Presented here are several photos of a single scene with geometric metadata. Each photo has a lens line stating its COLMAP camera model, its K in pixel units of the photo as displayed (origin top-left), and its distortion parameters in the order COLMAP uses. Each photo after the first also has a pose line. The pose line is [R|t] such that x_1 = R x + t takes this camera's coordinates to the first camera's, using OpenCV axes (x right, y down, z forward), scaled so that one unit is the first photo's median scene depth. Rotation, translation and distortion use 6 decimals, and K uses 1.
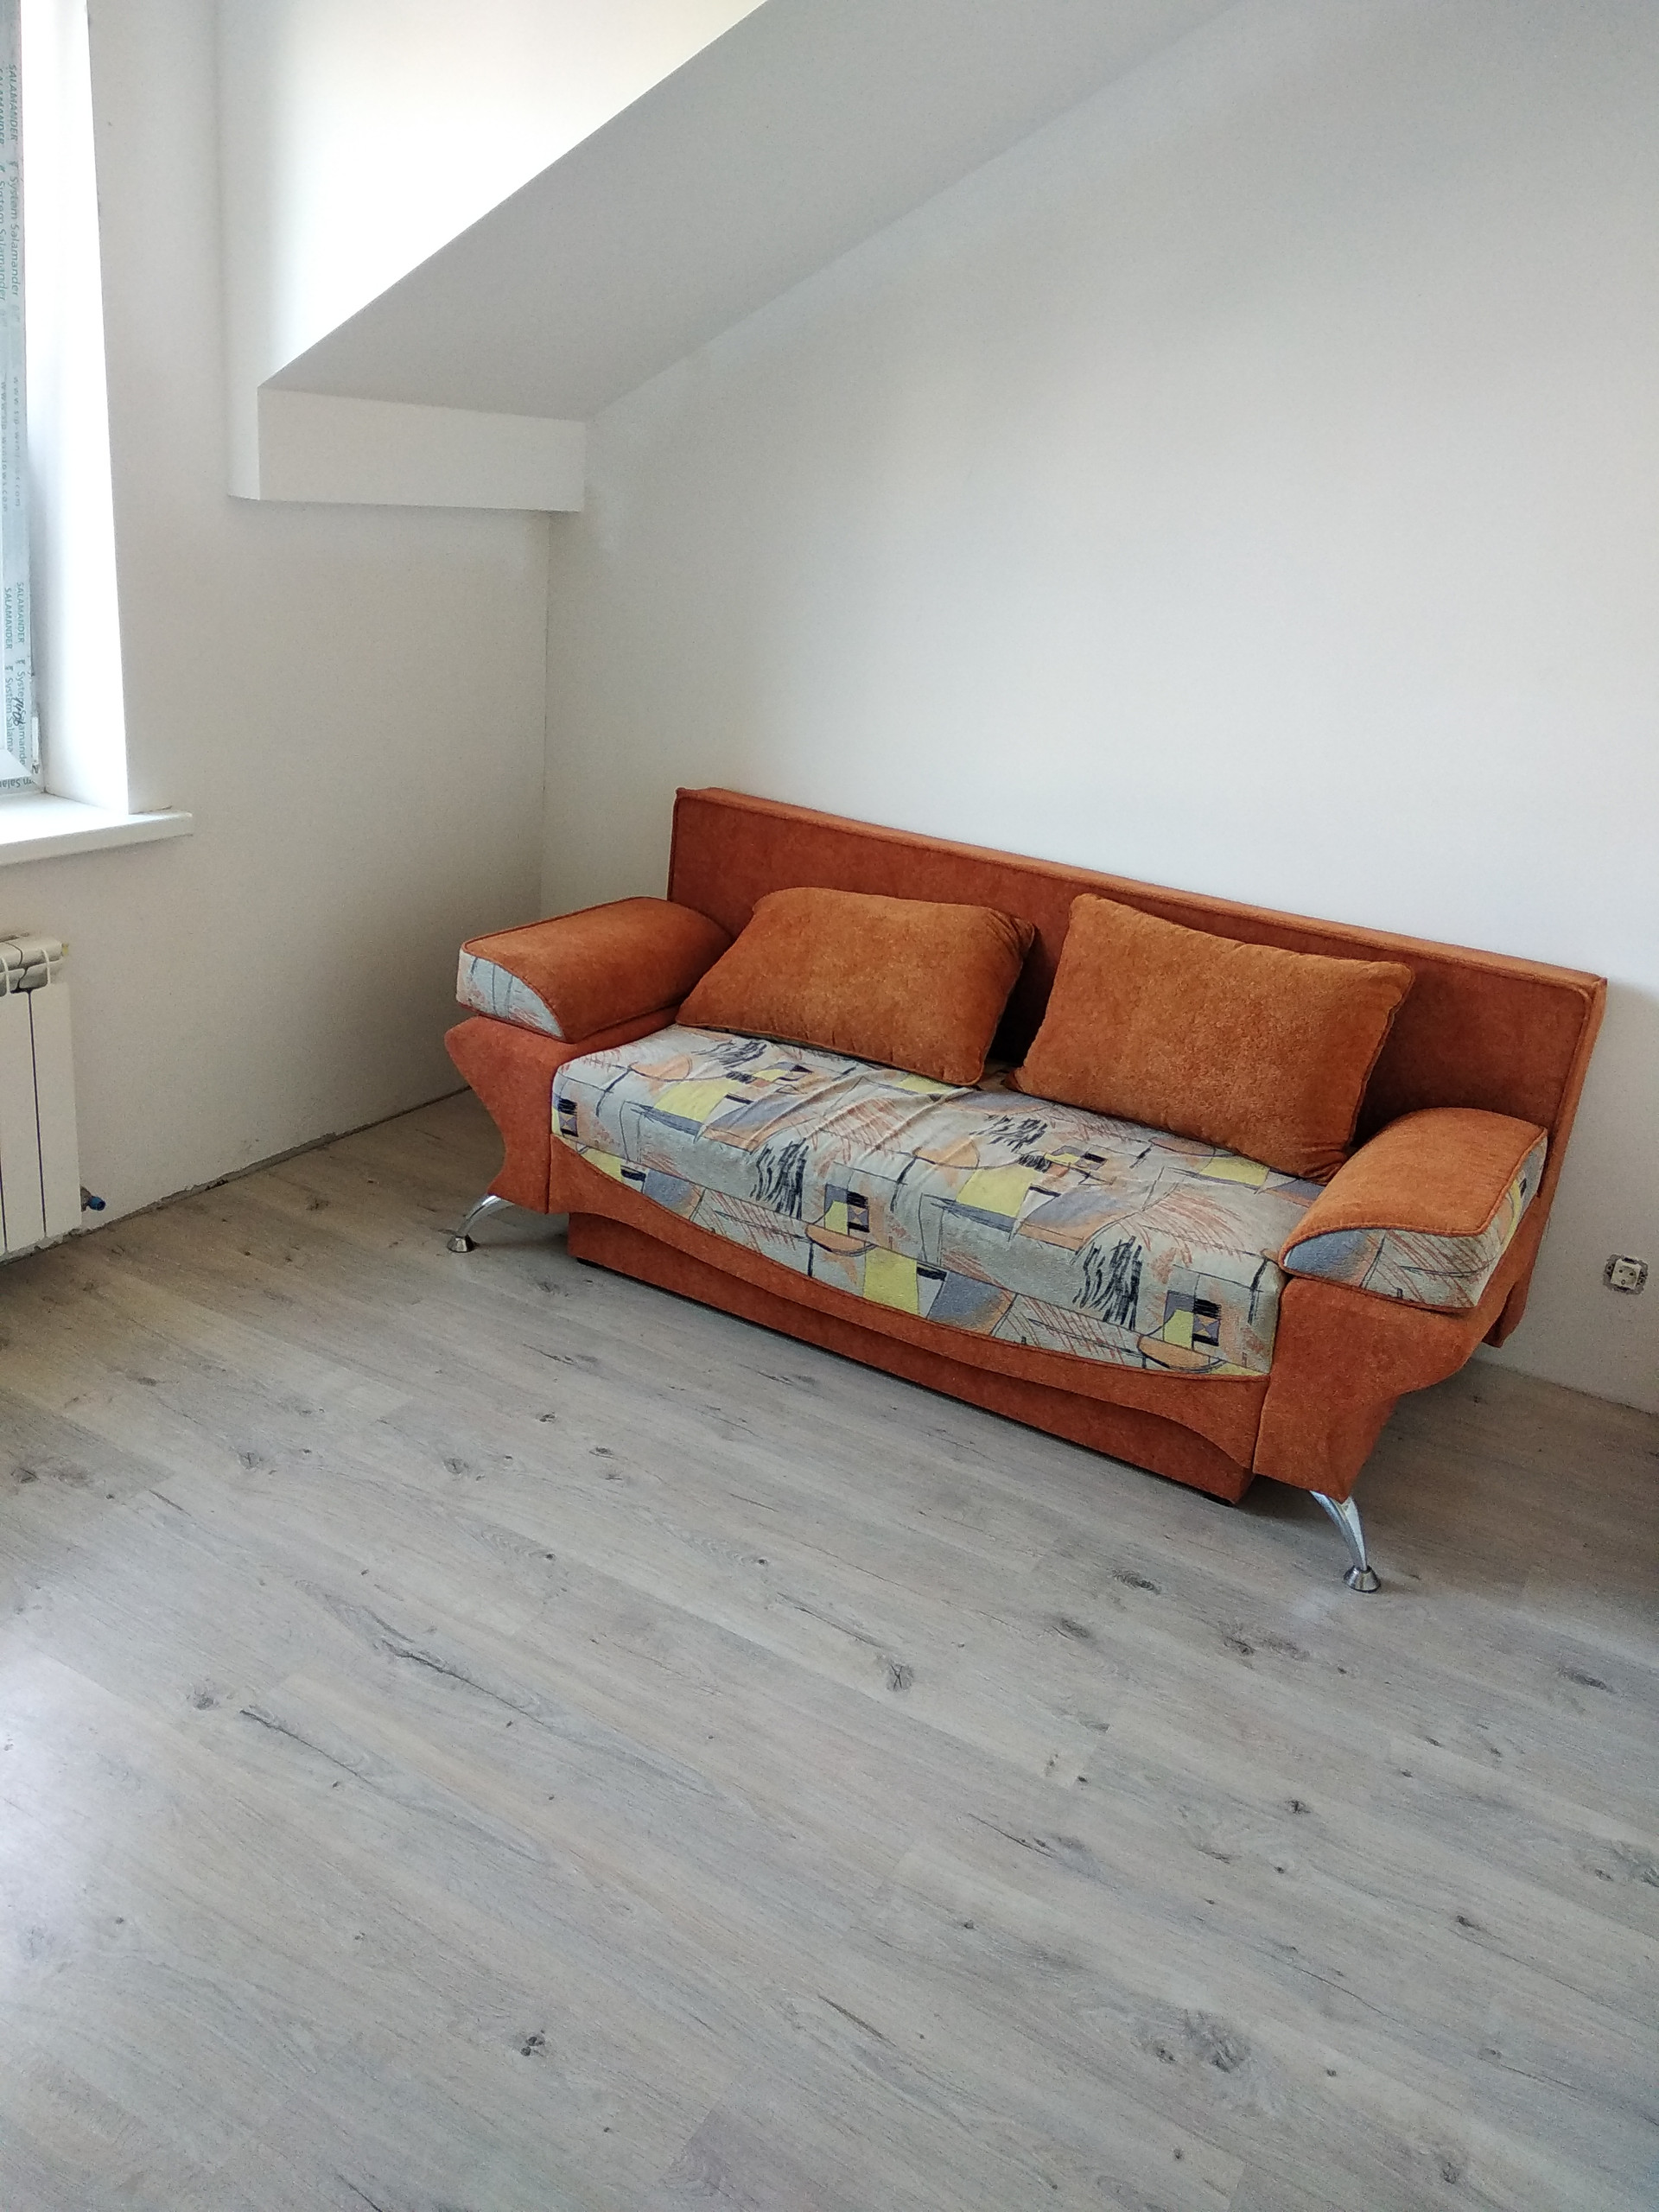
lens RADIAL K [[1721.9, 0, 840.8], [0, 1721.9, 1111.3], [0, 0, 1]] dist [0.068696, -0.099158]
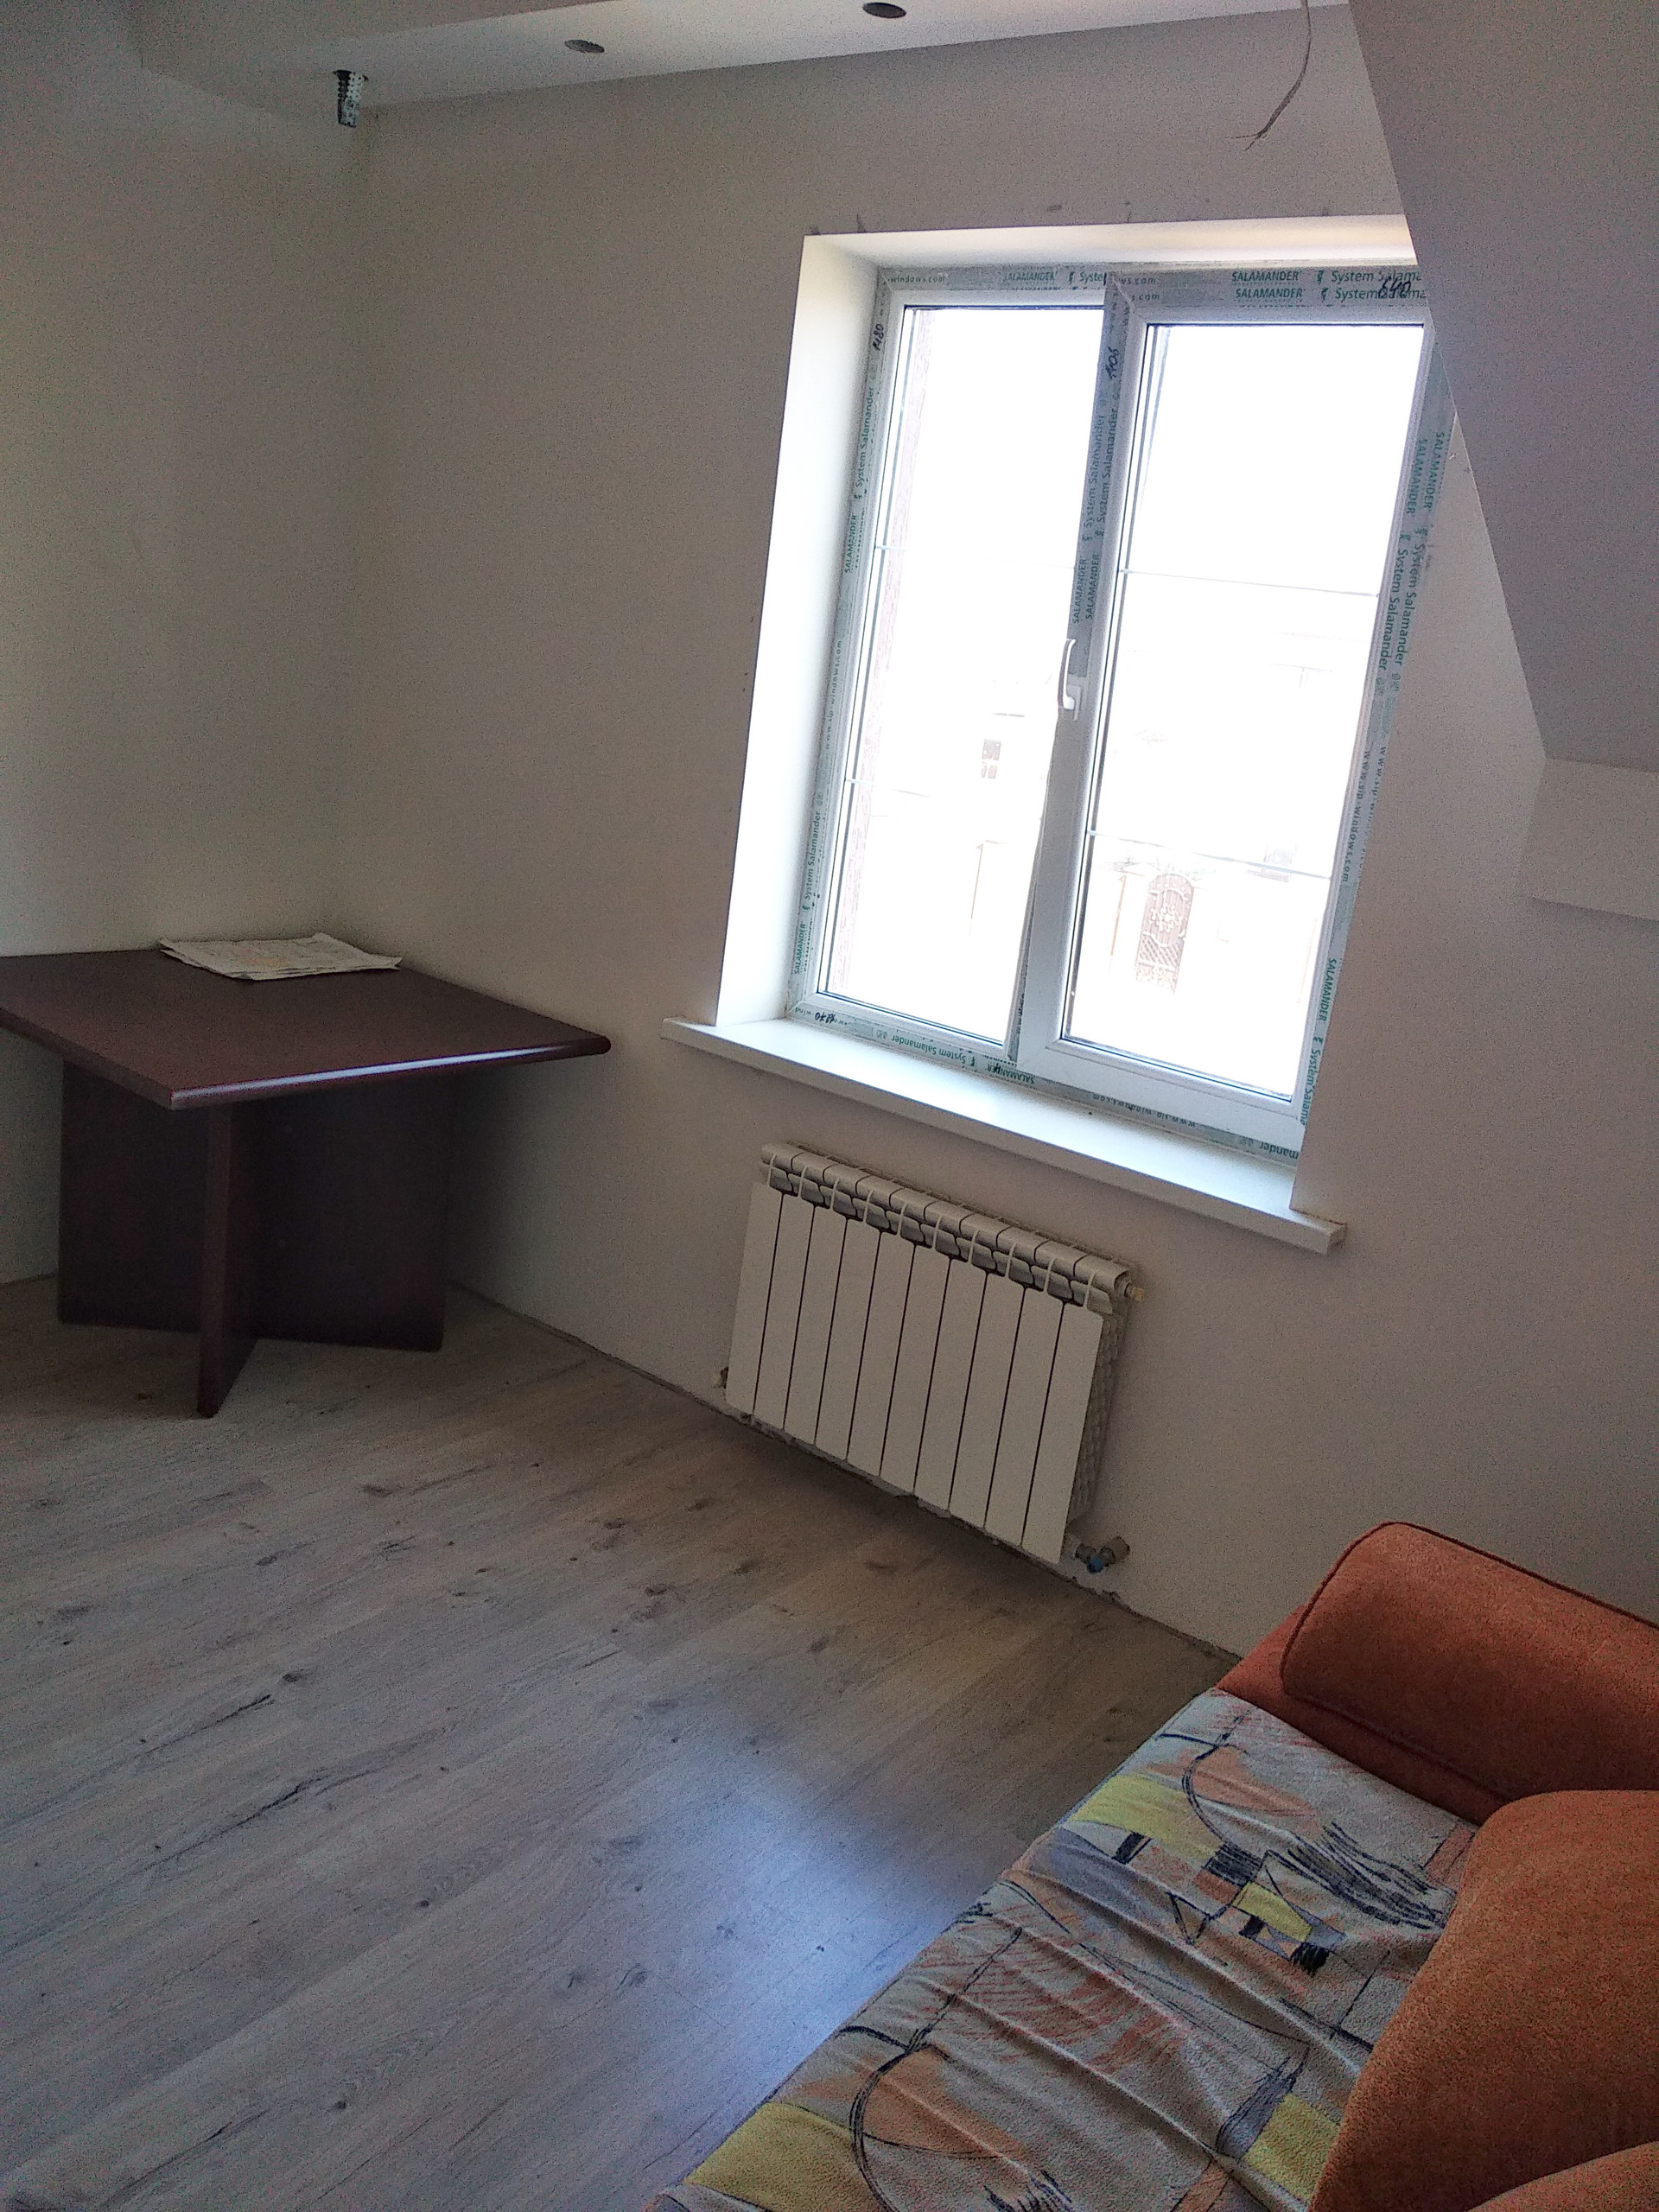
lens RADIAL K [[1682.7, 0, 765.7], [0, 1682.7, 1101.5], [0, 0, 1]] dist [0.031407, -0.003789]
pose [[-0.150638, 0.153203, -0.976646, 0.466085], [-0.467999, 0.859154, 0.206956, -0.278077], [0.870796, 0.488245, -0.057722, 0.817400]]
